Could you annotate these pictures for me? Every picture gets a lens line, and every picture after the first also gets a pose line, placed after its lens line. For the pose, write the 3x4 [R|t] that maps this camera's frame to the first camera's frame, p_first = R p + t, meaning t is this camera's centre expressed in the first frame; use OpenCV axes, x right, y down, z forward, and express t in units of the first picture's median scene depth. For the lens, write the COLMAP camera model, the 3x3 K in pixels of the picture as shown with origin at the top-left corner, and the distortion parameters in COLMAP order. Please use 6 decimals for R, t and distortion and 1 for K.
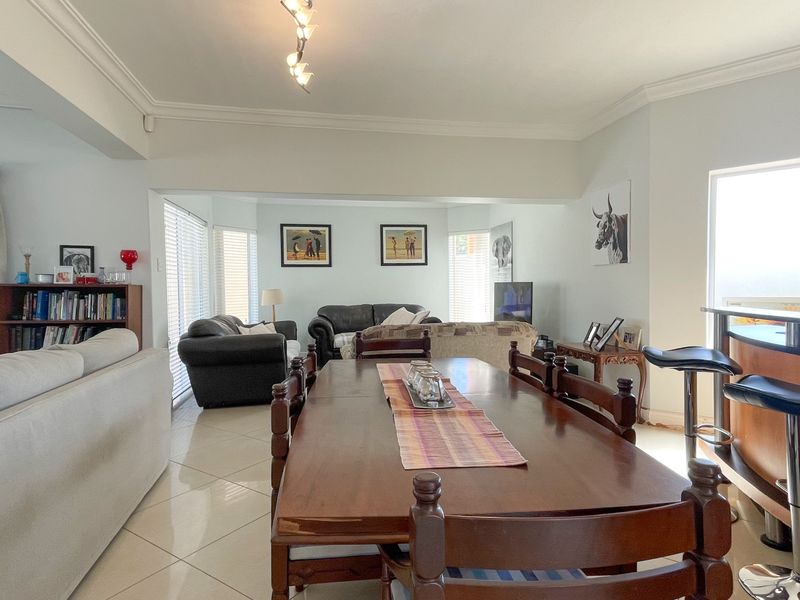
lens RADIAL K [[456.5, 0, 405.2], [0, 456.5, 295.2], [0, 0, 1]] dist [0.061649, 0.001575]
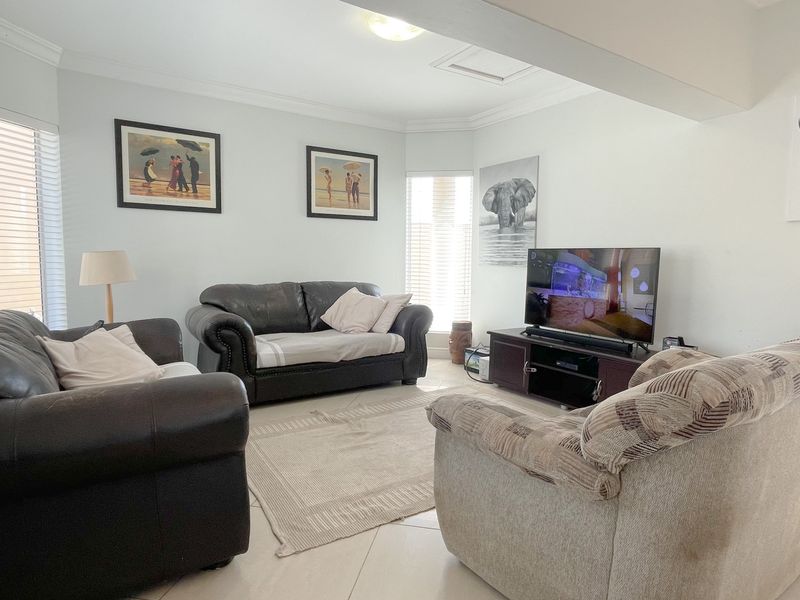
lens RADIAL K [[469.6, 0, 406.7], [0, 469.6, 299.5], [0, 0, 1]] dist [-0.004895, 0.001218]
pose [[0.921989, -0.011188, 0.387054, -0.204673], [-0.013987, 0.997968, 0.062166, 0.003508], [-0.386963, -0.062730, 0.919959, 0.458464]]
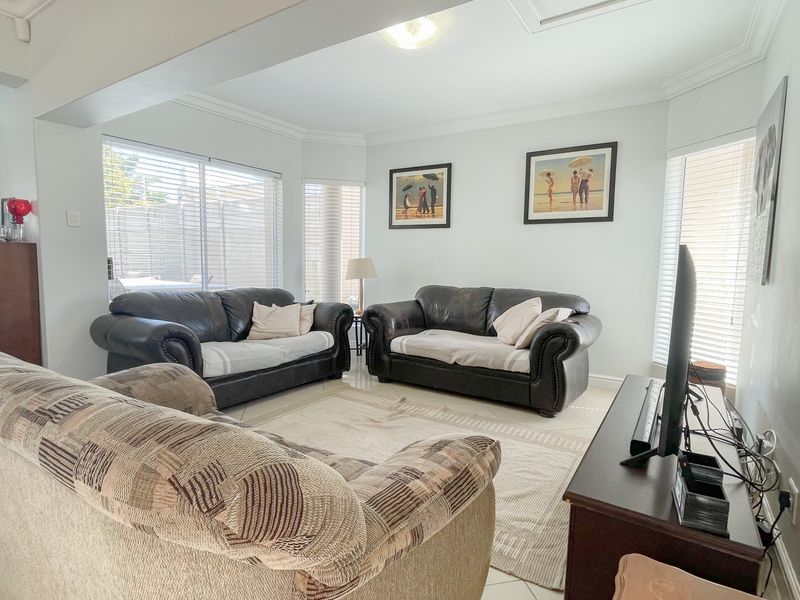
lens RADIAL K [[434.3, 0, 401.5], [0, 434.3, 300.1], [0, 0, 1]] dist [-0.001788, -0.001902]
pose [[0.727858, 0.090188, -0.679771, 0.267407], [-0.040222, 0.995222, 0.088973, -0.012025], [0.684547, -0.037418, 0.728008, 0.570033]]
